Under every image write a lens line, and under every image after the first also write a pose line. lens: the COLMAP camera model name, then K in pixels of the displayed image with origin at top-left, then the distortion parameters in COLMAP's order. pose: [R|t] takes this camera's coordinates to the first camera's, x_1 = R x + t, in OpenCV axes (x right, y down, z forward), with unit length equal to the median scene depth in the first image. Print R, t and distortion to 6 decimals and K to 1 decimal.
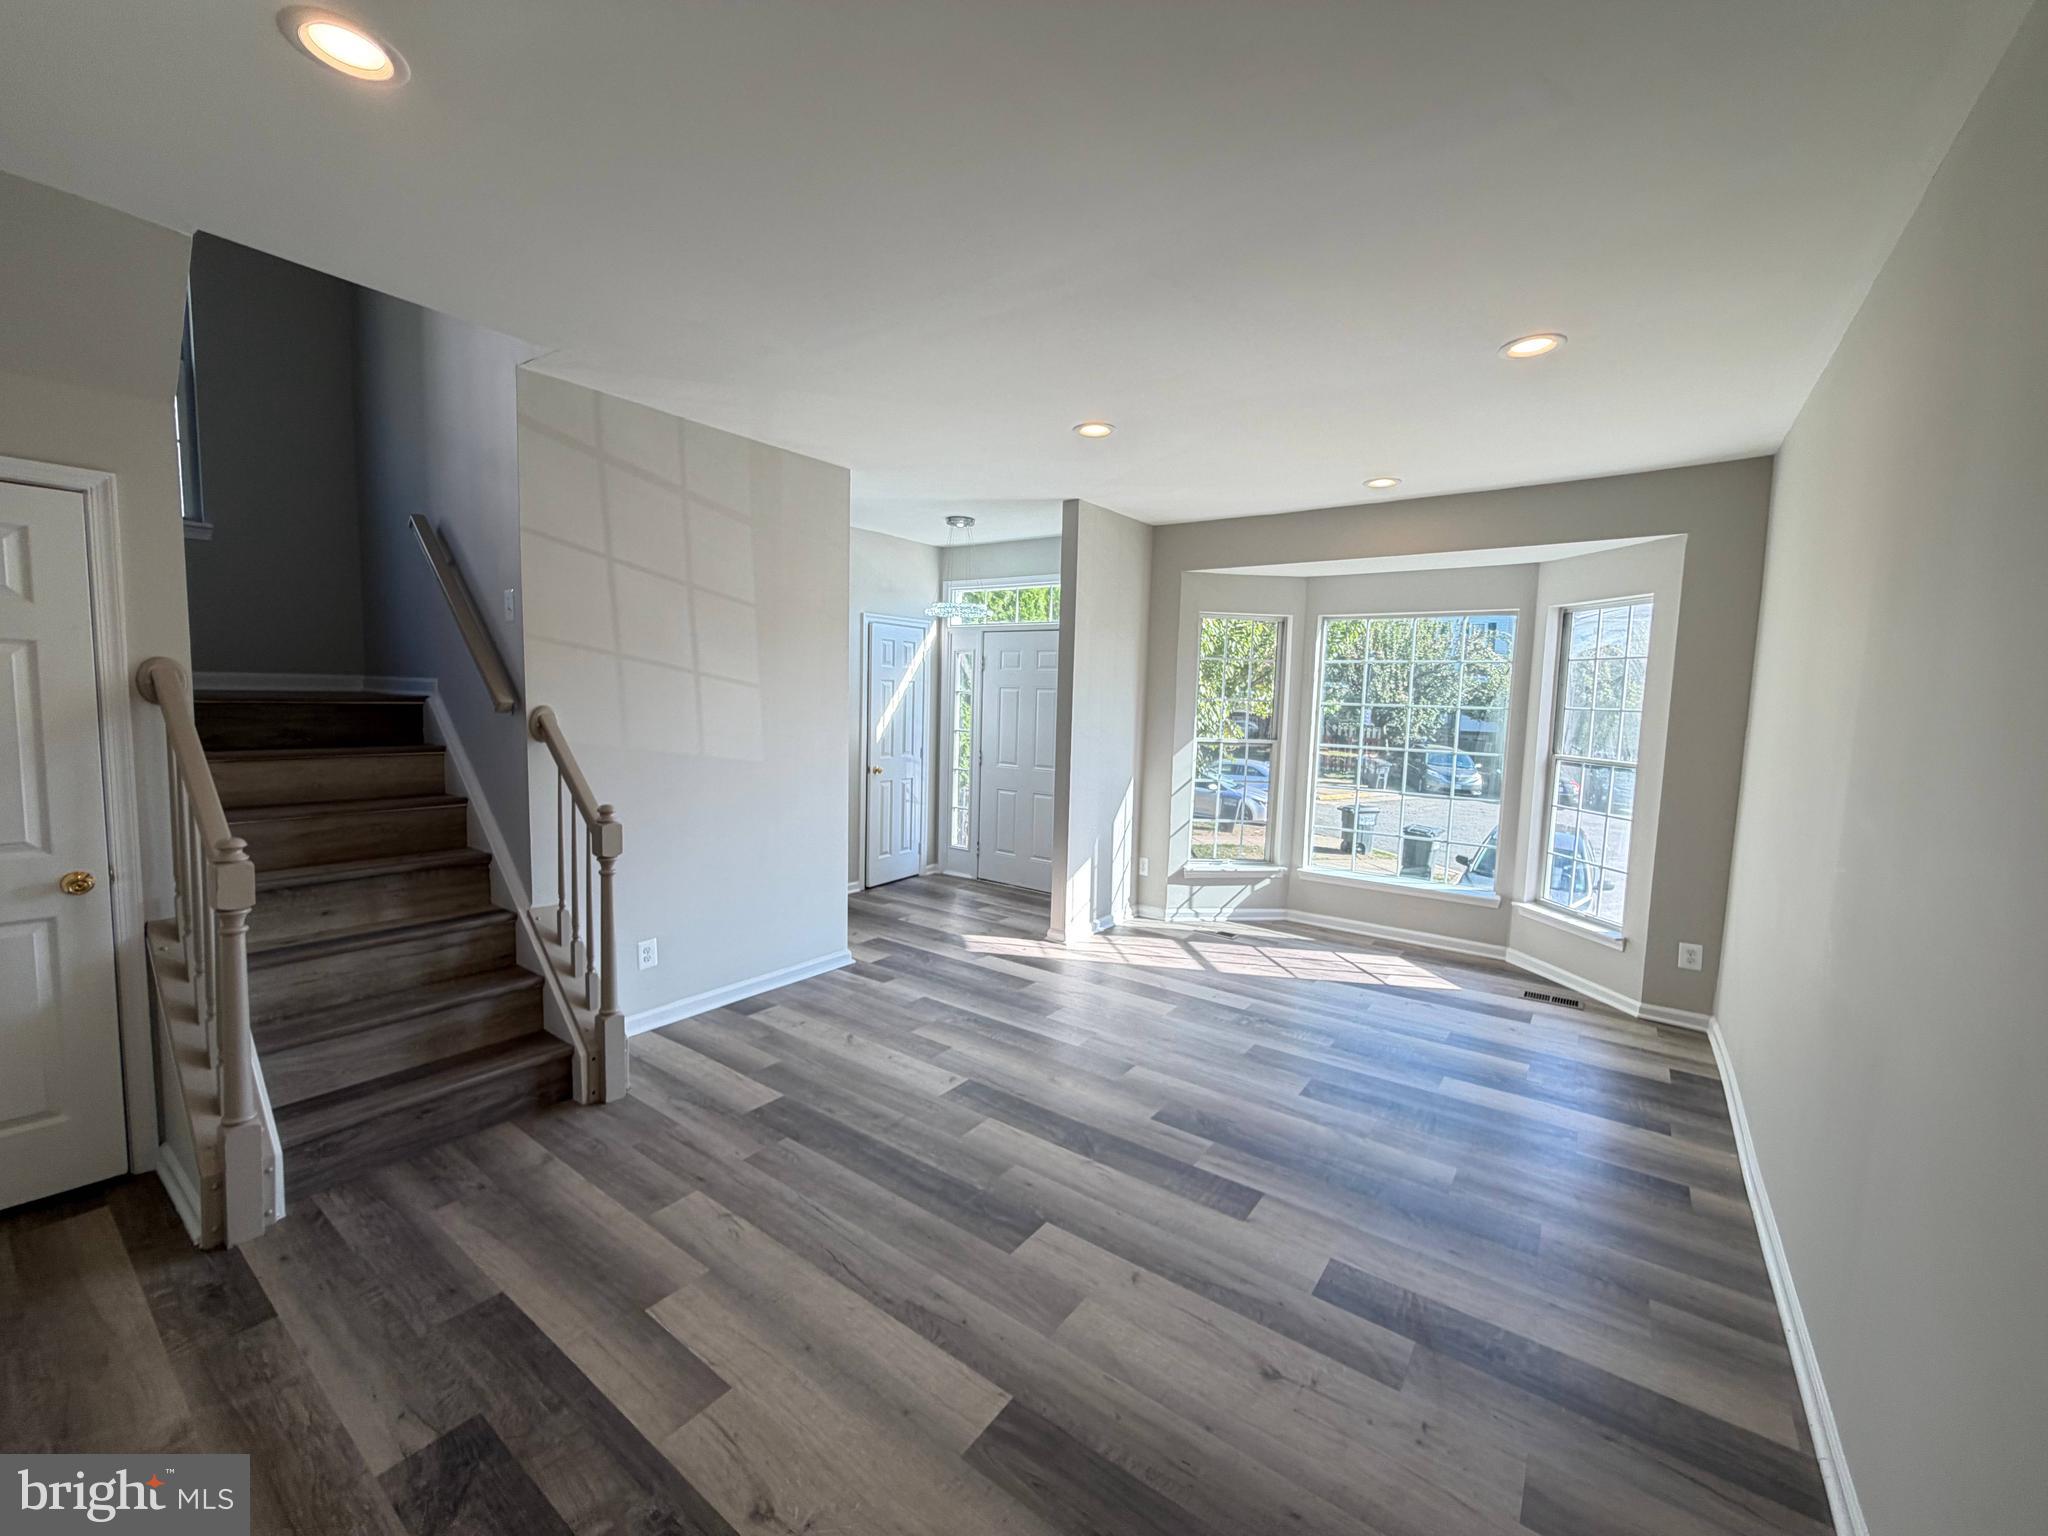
lens RADIAL K [[820.1, 0, 1018.1], [0, 820.1, 768.3], [0, 0, 1]] dist [-0.001510, 0.000770]
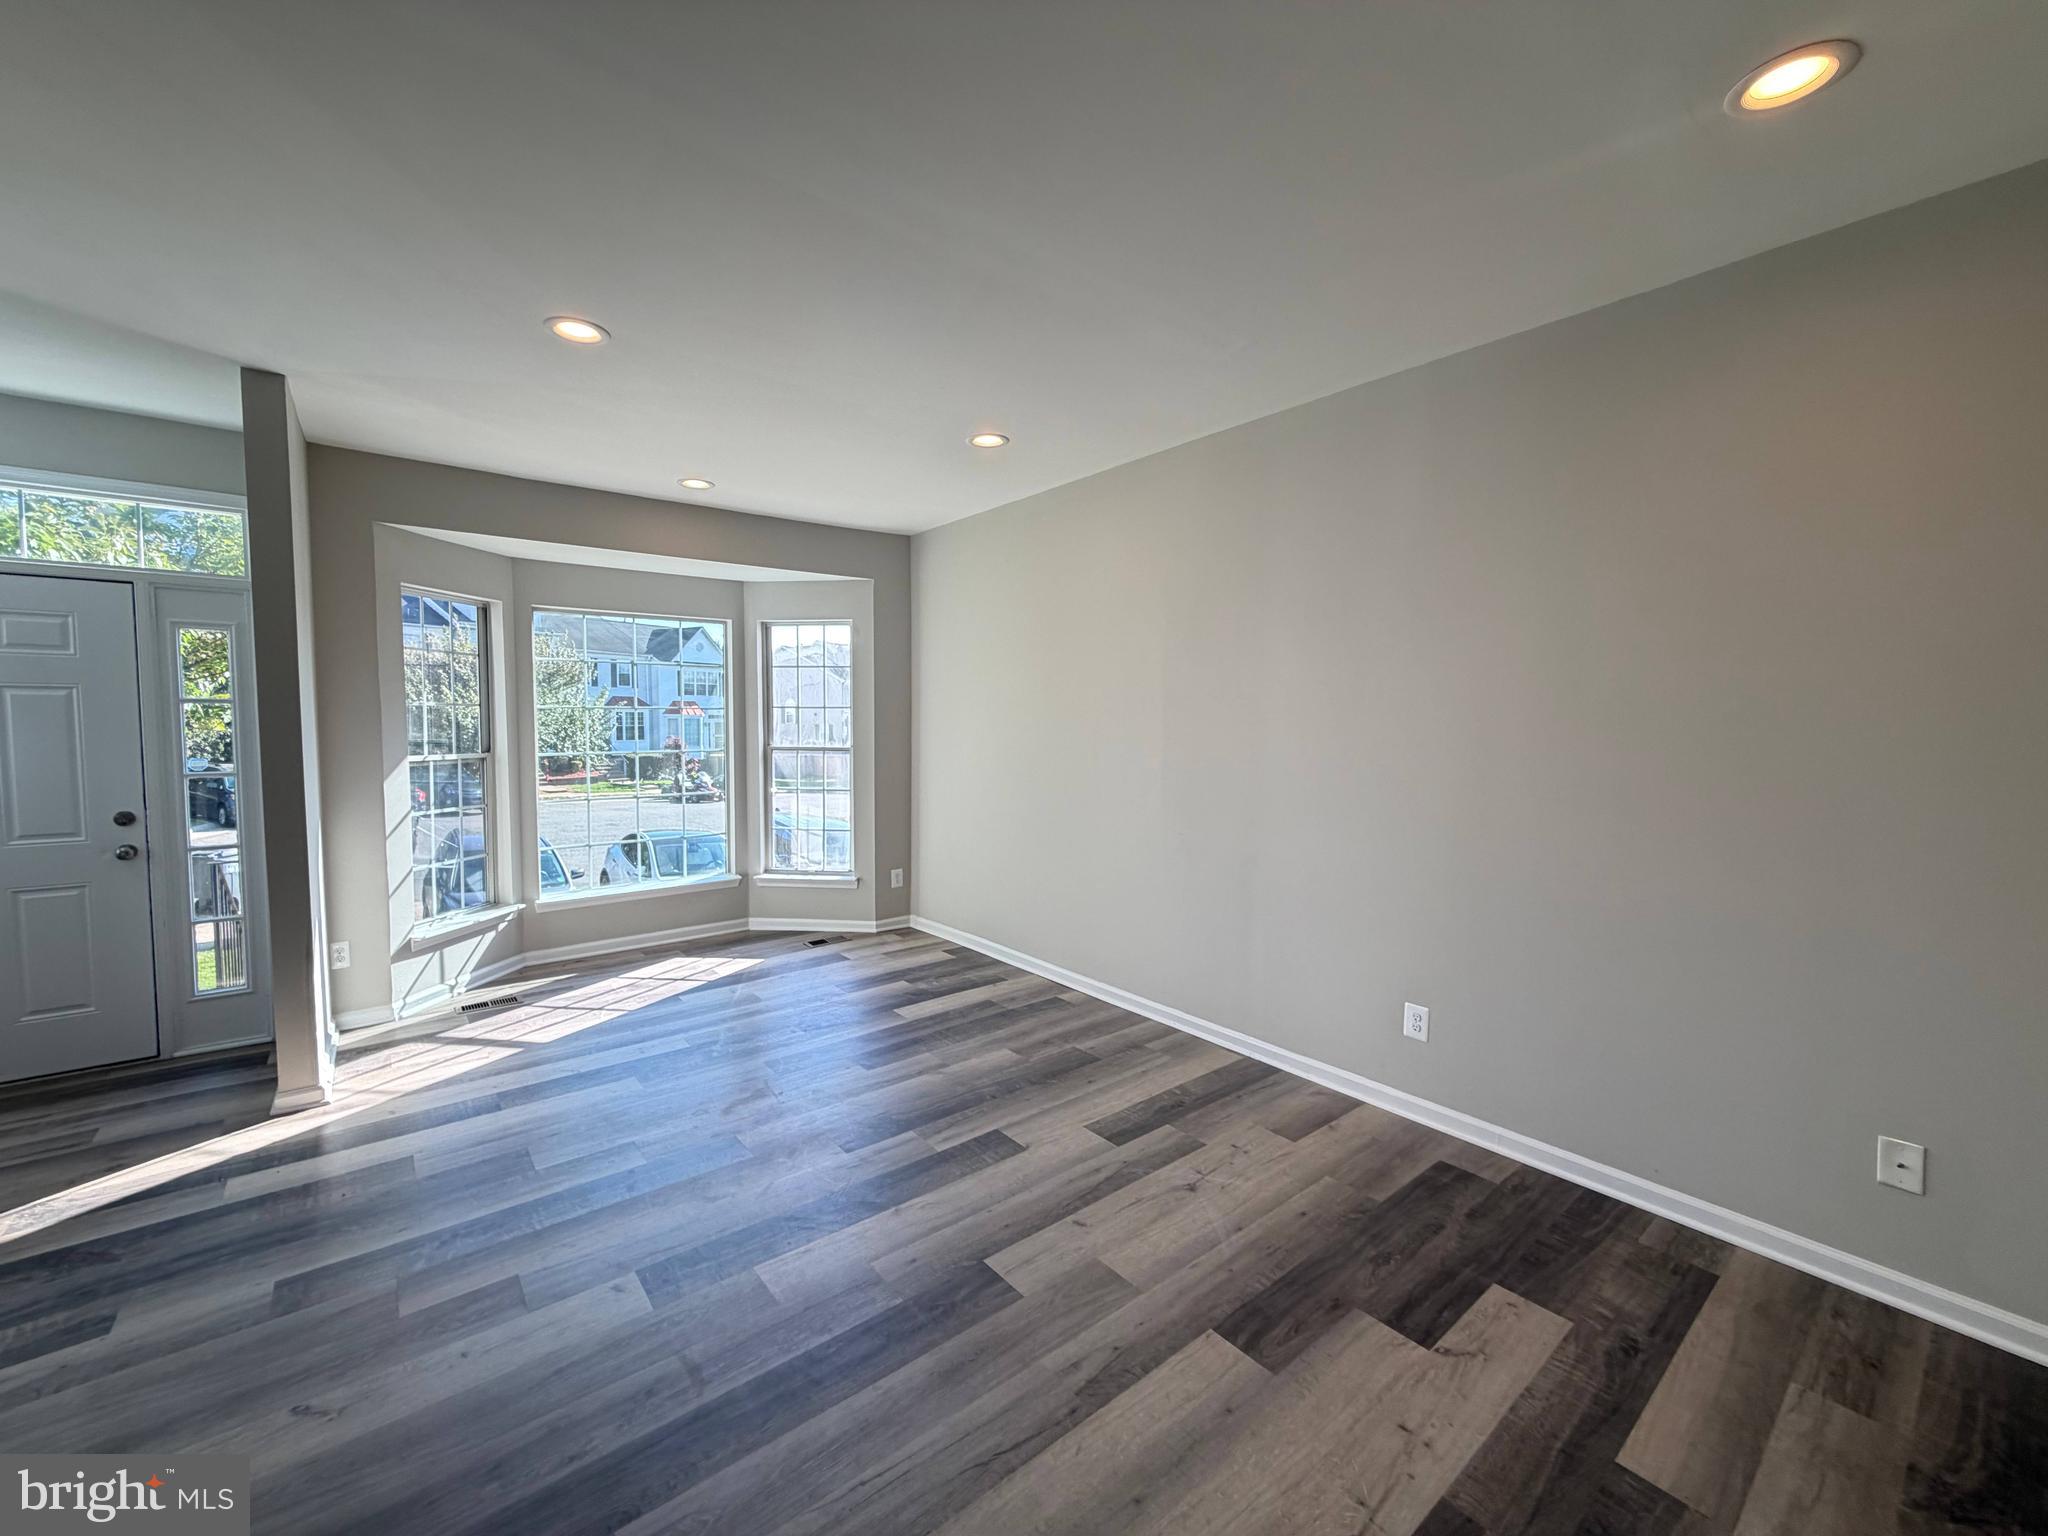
lens RADIAL K [[820.1, 0, 1019.7], [0, 820.1, 758.6], [0, 0, 1]] dist [-0.001510, 0.000770]
pose [[0.257831, -0.076078, 0.963190, -0.643263], [0.094424, 0.994107, 0.053245, -0.043616], [-0.961565, 0.077220, 0.263495, 0.541180]]
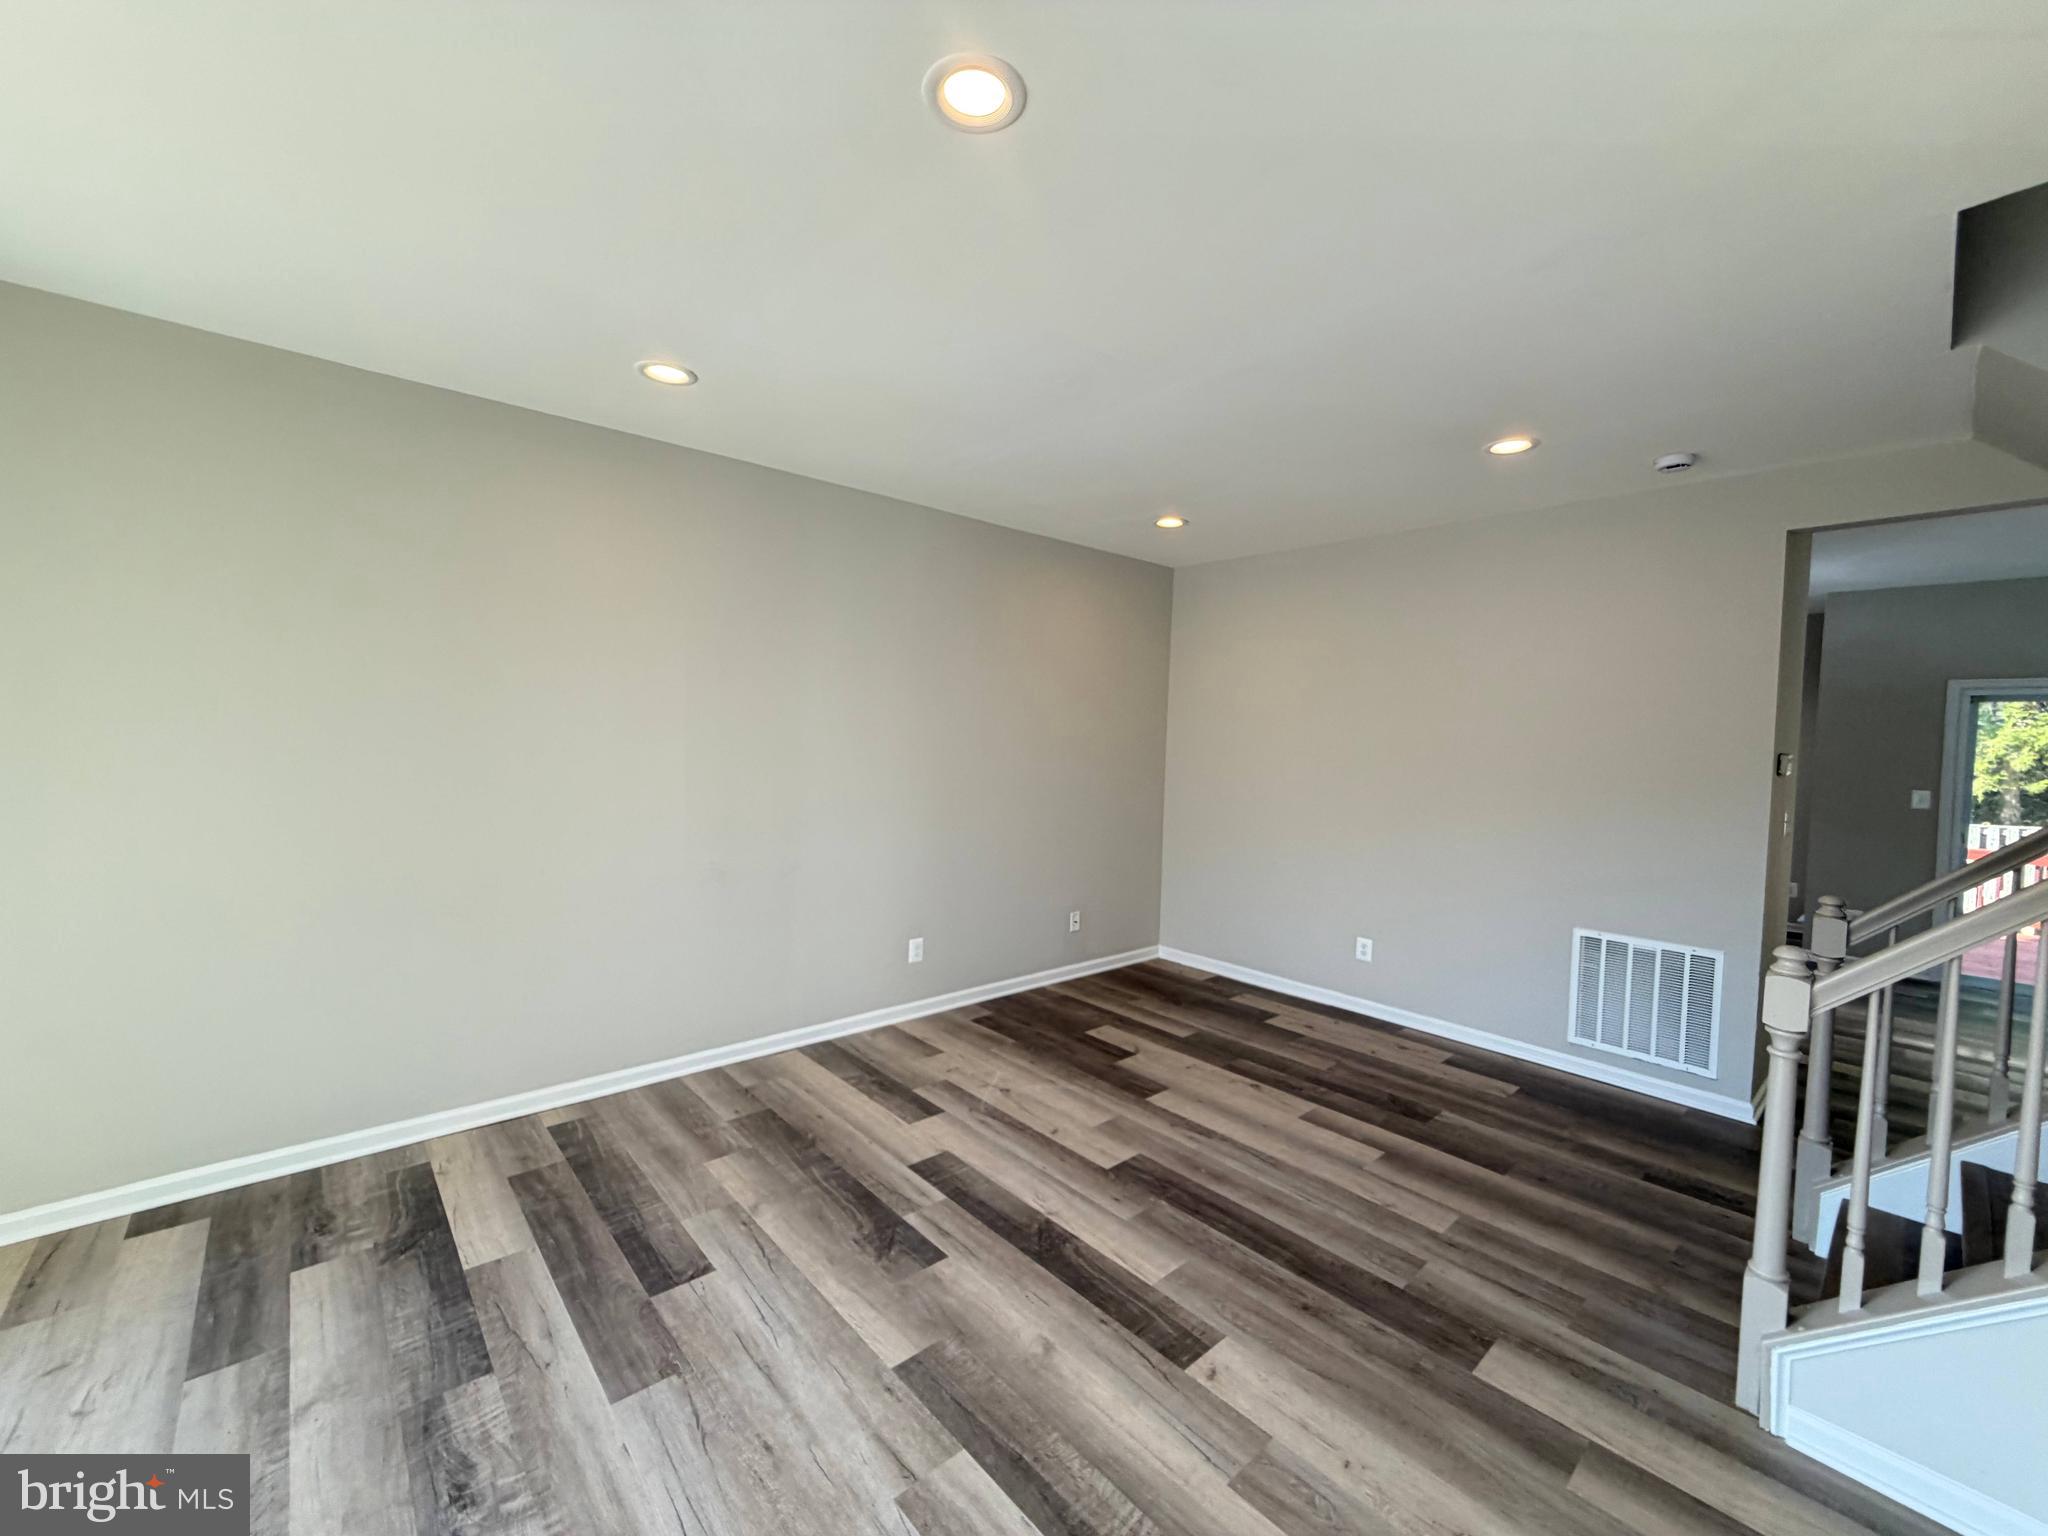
lens RADIAL K [[820.1, 0, 1017.7], [0, 820.1, 760.5], [0, 0, 1]] dist [-0.001510, 0.000770]
pose [[-0.975723, -0.058889, 0.210944, -0.044899], [-0.032218, 0.991288, 0.127710, -0.158117], [-0.216627, 0.117813, -0.969120, 1.713993]]
